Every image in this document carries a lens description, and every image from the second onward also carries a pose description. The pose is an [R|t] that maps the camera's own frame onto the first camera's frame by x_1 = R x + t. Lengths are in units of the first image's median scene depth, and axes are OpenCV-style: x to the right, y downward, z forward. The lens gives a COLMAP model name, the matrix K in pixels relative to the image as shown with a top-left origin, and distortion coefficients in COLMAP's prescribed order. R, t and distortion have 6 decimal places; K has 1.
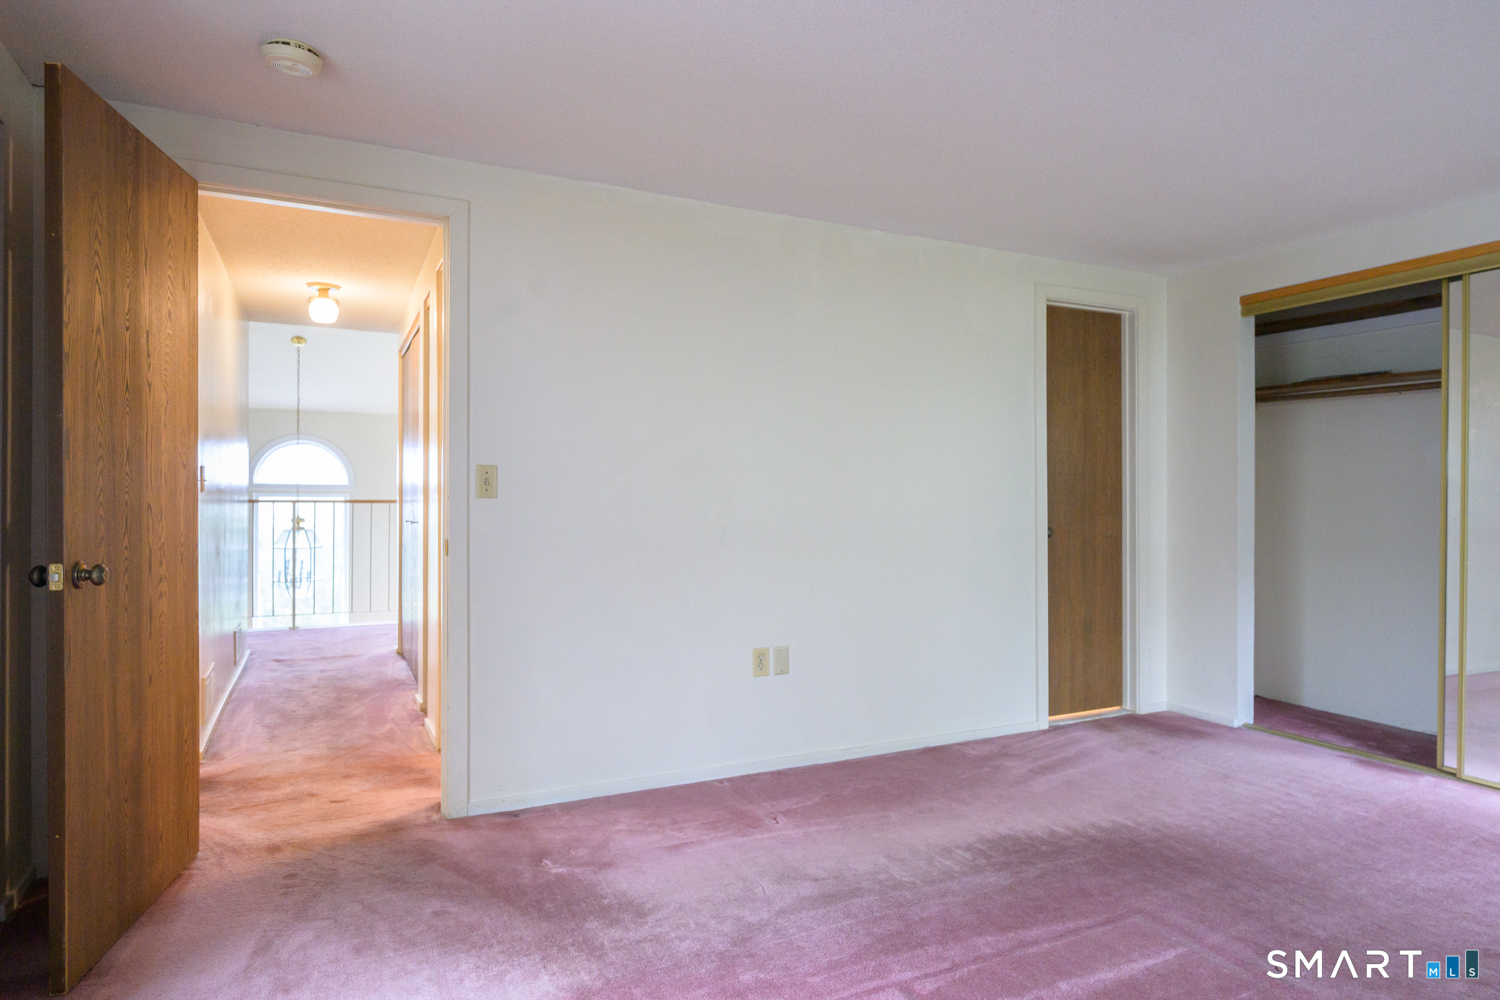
lens RADIAL K [[876.1, 0, 750.0], [0, 876.1, 500.0], [0, 0, 1]] dist [-0.005065, 0.000231]
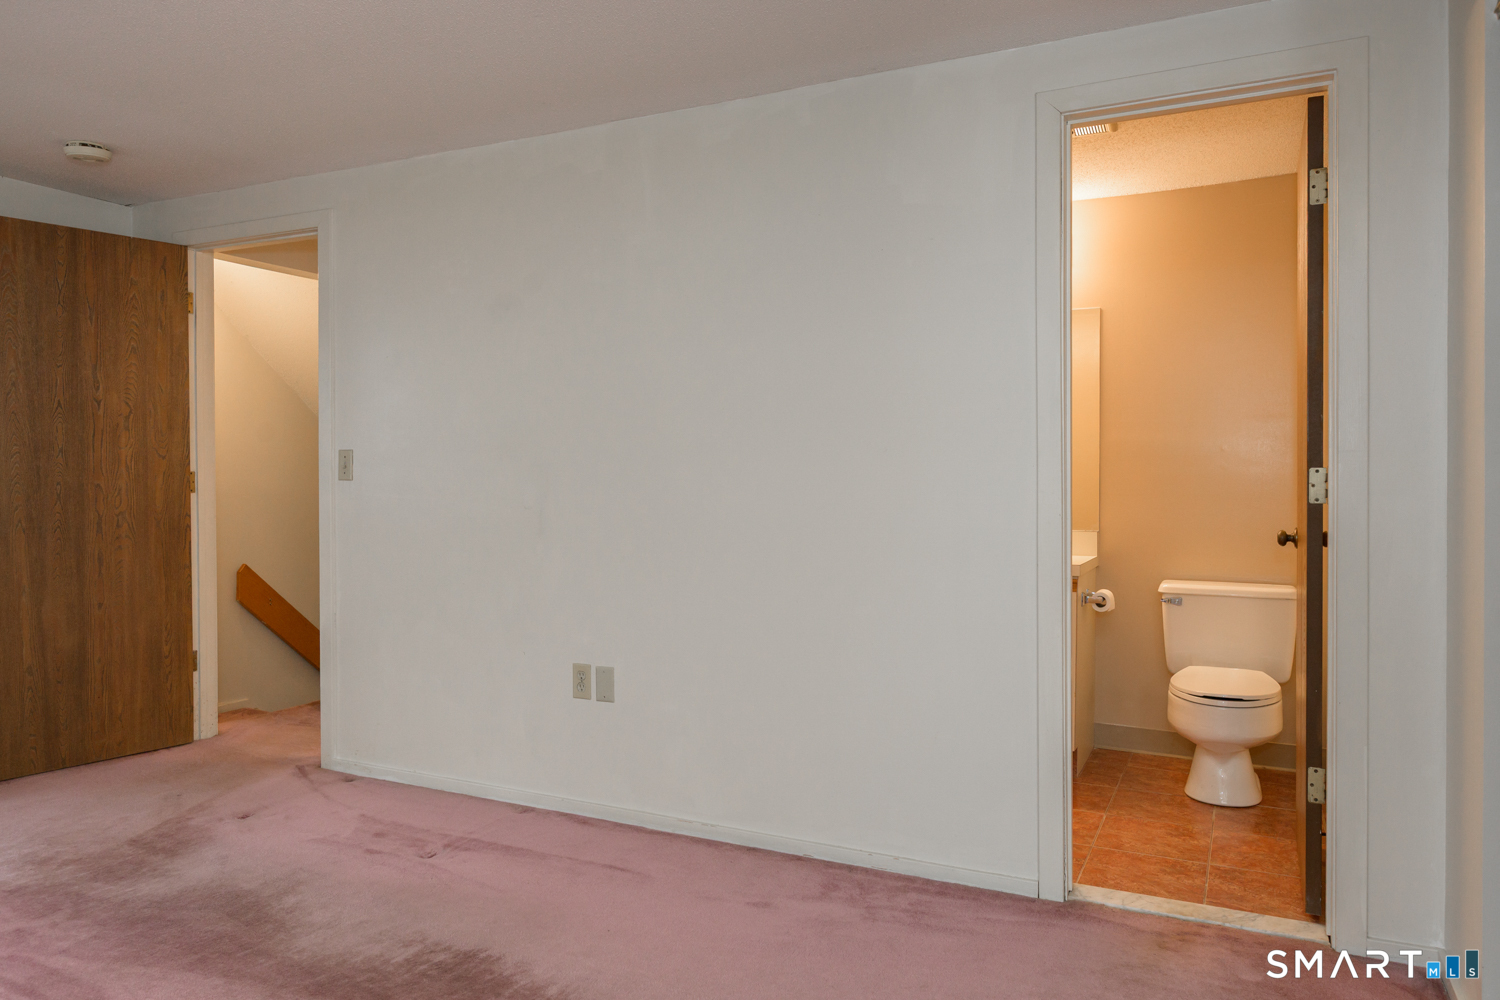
lens RADIAL K [[1007.6, 0, 750.0], [0, 1007.6, 500.0], [0, 0, 1]] dist [0.002334, 0.001501]
pose [[0.612635, 0.010657, -0.790294, 0.847198], [-0.007681, 0.999942, 0.007530, 0.008059], [0.790328, 0.001457, 0.612682, 0.545816]]
